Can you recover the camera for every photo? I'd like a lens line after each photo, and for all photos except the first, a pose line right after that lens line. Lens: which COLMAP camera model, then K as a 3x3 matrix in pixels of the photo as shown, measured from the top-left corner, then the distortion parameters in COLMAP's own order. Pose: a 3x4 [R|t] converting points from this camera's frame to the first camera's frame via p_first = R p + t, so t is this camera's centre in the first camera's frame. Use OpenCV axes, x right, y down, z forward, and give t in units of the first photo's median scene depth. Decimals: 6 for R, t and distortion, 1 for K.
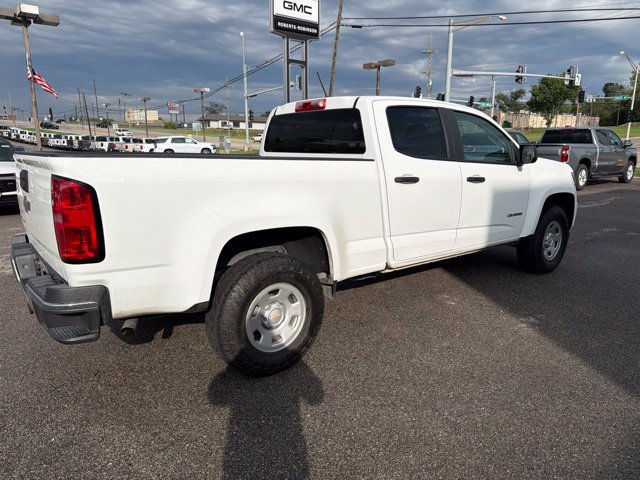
lens RADIAL K [[453.0, 0, 324.4], [0, 453.0, 239.2], [0, 0, 1]] dist [0.024787, -0.030591]
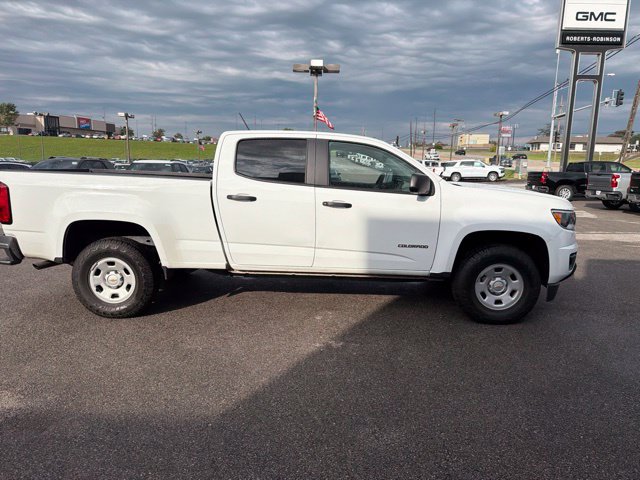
lens RADIAL K [[452.5, 0, 324.7], [0, 452.5, 239.0], [0, 0, 1]] dist [0.023153, -0.026282]
pose [[0.770484, 0.115400, -0.626926, 0.140027], [-0.146133, 0.989262, 0.002500, -0.007217], [0.620483, 0.089688, 0.779074, 0.024964]]
